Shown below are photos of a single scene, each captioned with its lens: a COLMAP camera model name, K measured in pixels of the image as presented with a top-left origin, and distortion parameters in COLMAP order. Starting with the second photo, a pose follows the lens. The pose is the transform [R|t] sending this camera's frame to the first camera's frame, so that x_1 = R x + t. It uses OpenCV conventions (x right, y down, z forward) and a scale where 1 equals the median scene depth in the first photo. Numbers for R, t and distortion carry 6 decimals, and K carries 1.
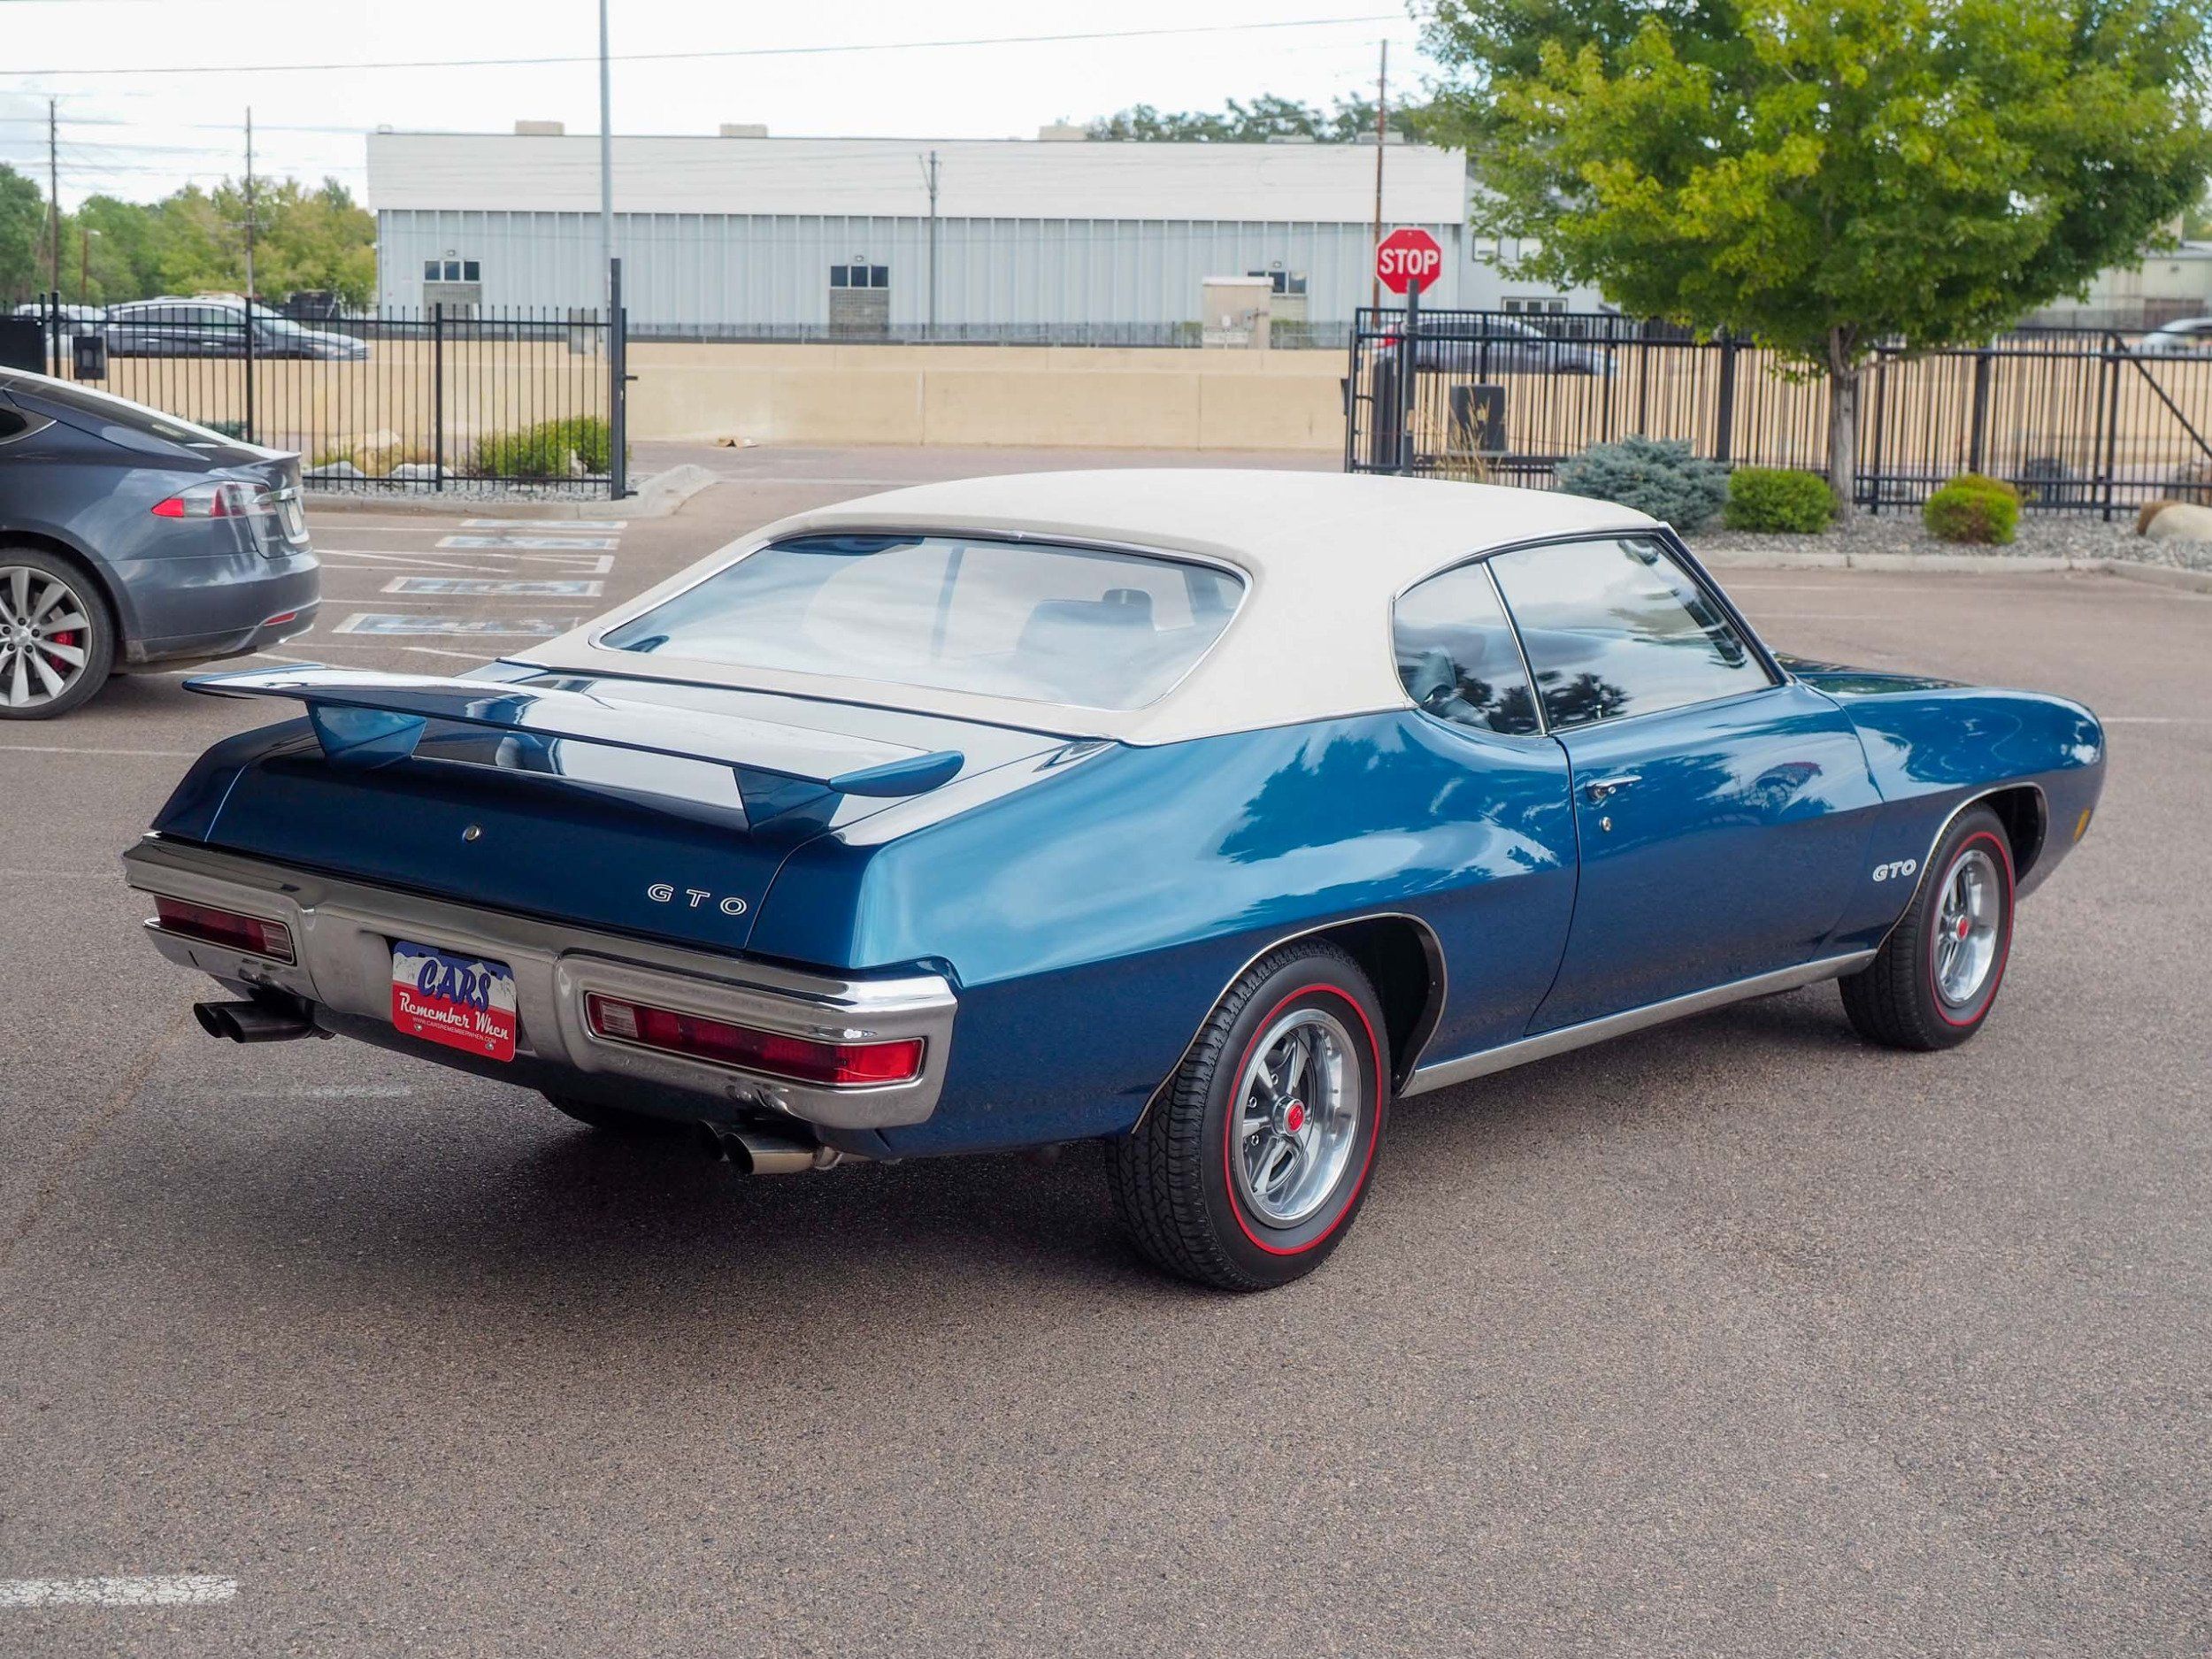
lens RADIAL K [[5178.0, 0, 1108.0], [0, 5178.0, 867.2], [0, 0, 1]] dist [0.051474, -0.017189]
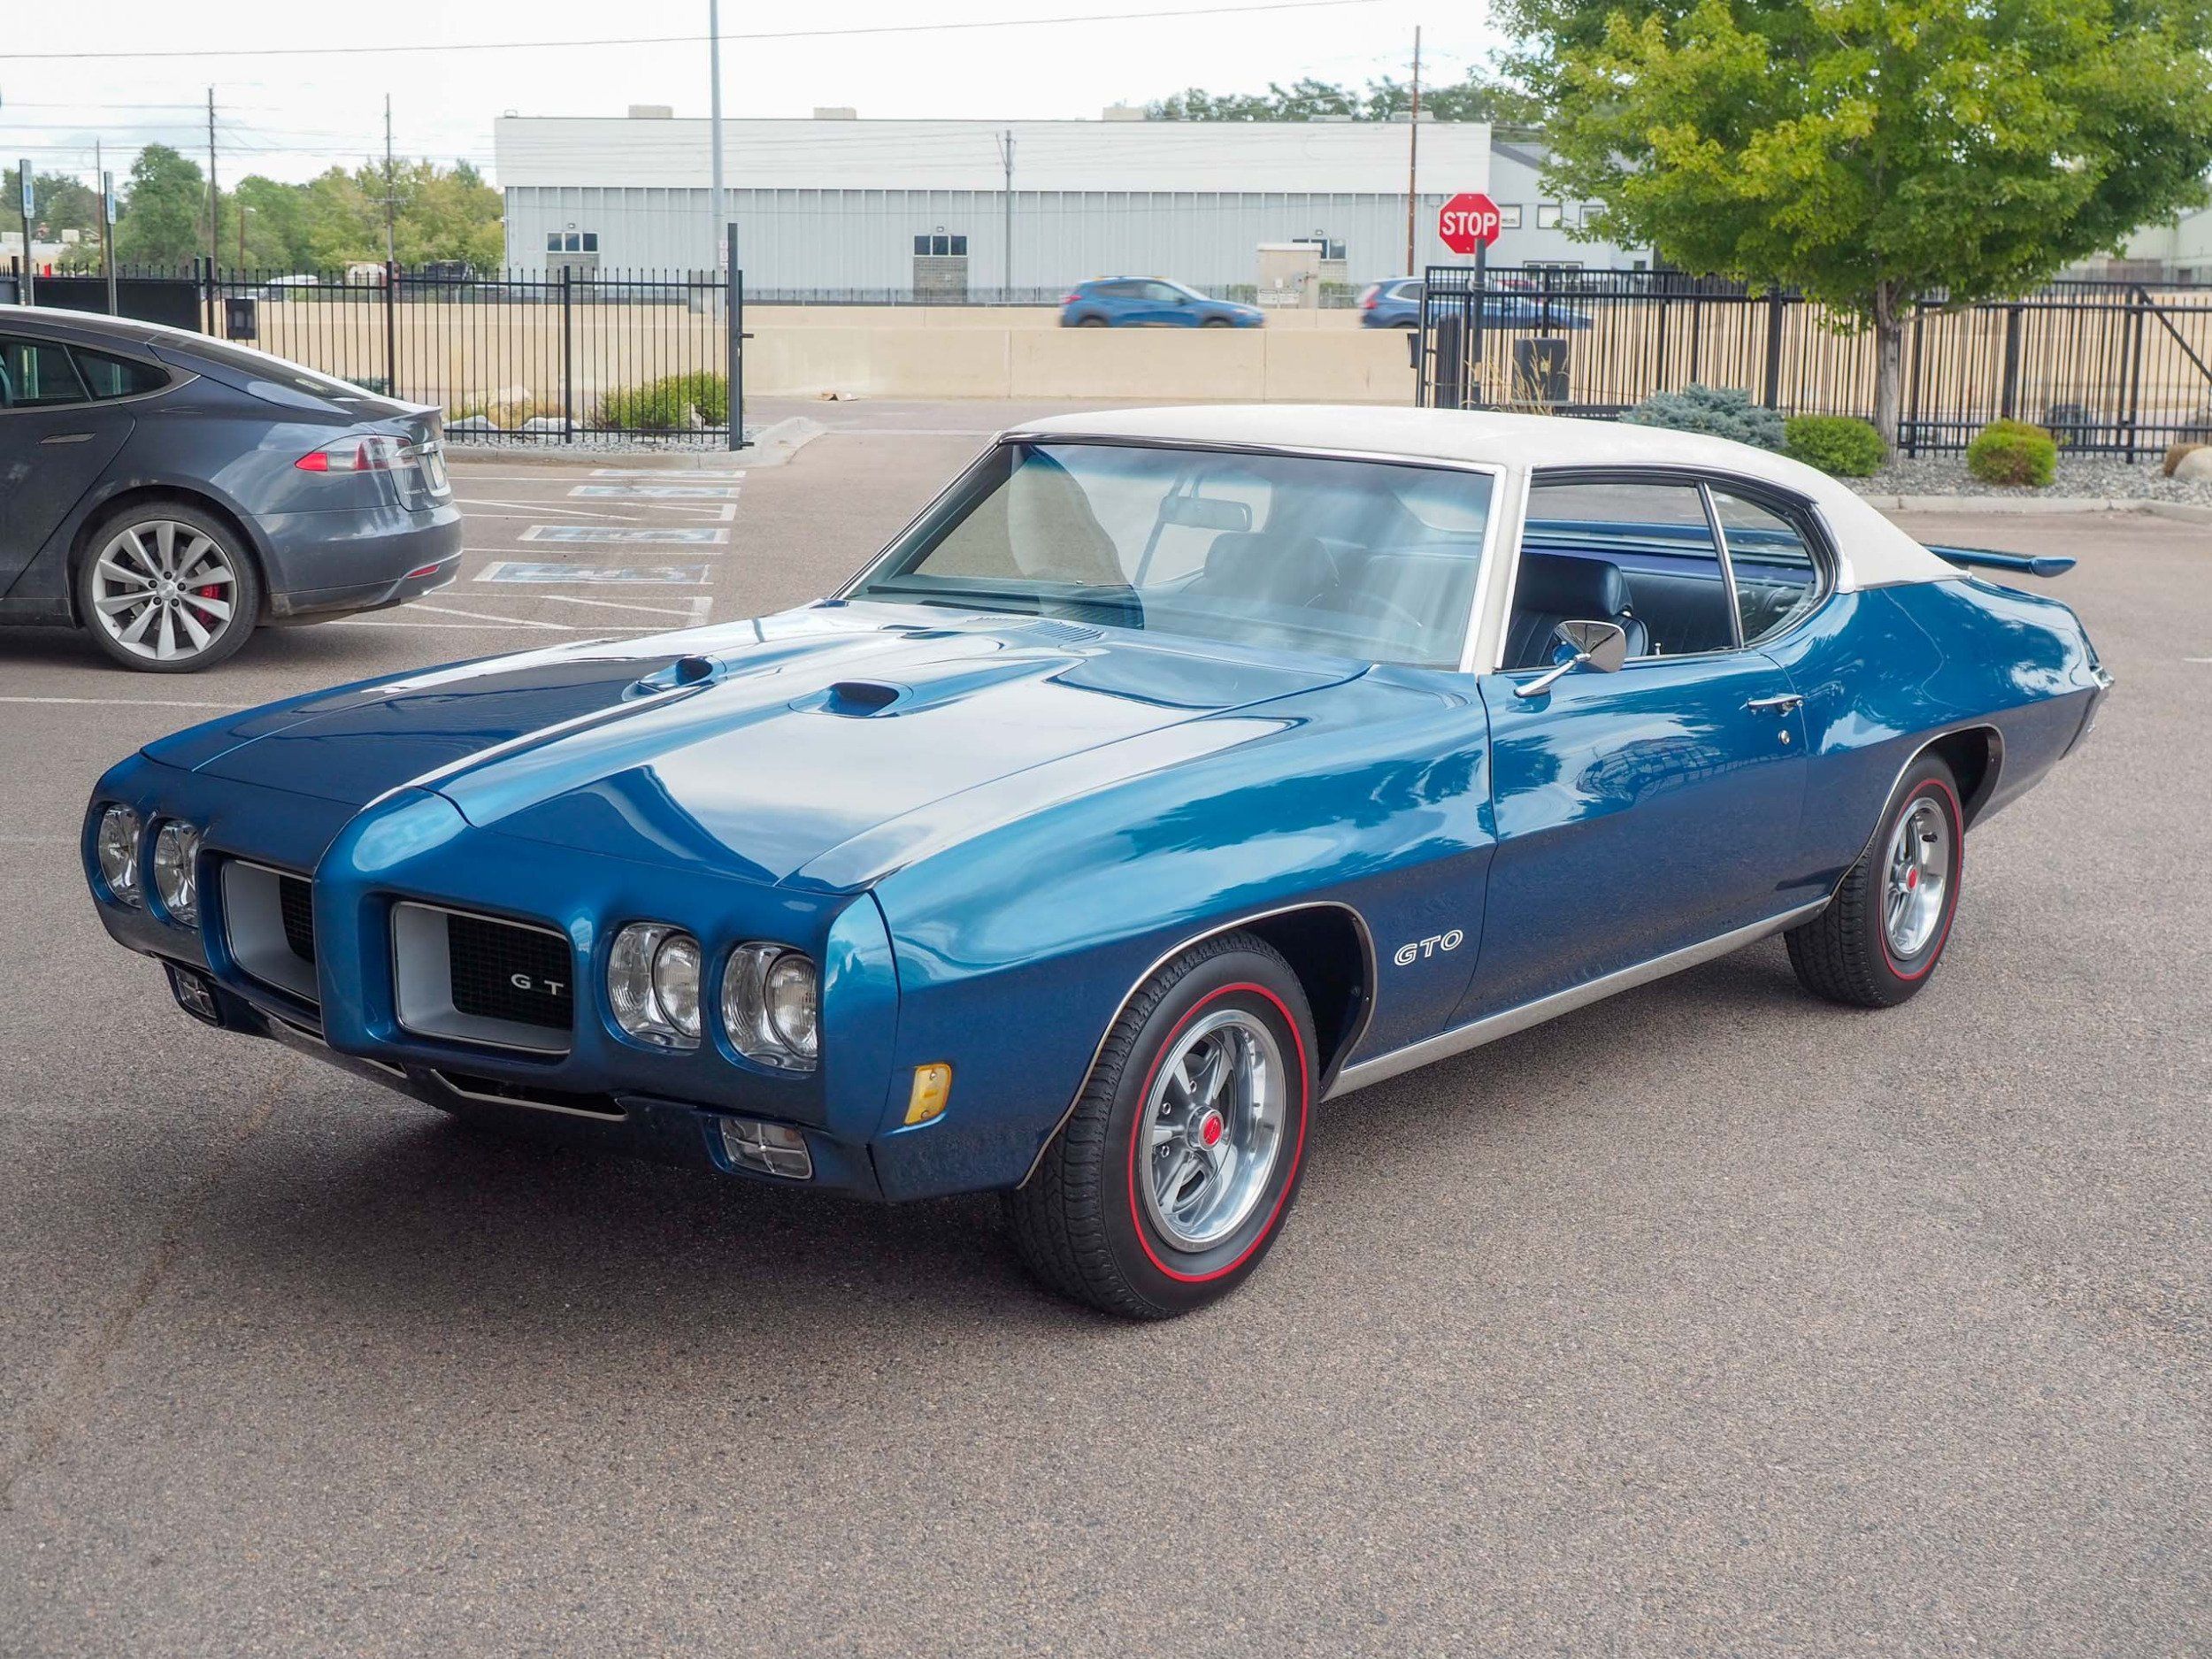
lens RADIAL K [[3745.2, 0, 993.8], [0, 3745.2, 832.1], [0, 0, 1]] dist [0.036352, -0.004783]
pose [[0.999979, -0.003690, -0.005350, -0.037450], [0.003865, 0.999450, 0.032947, -0.017371], [0.005226, -0.032967, 0.999443, 0.224638]]
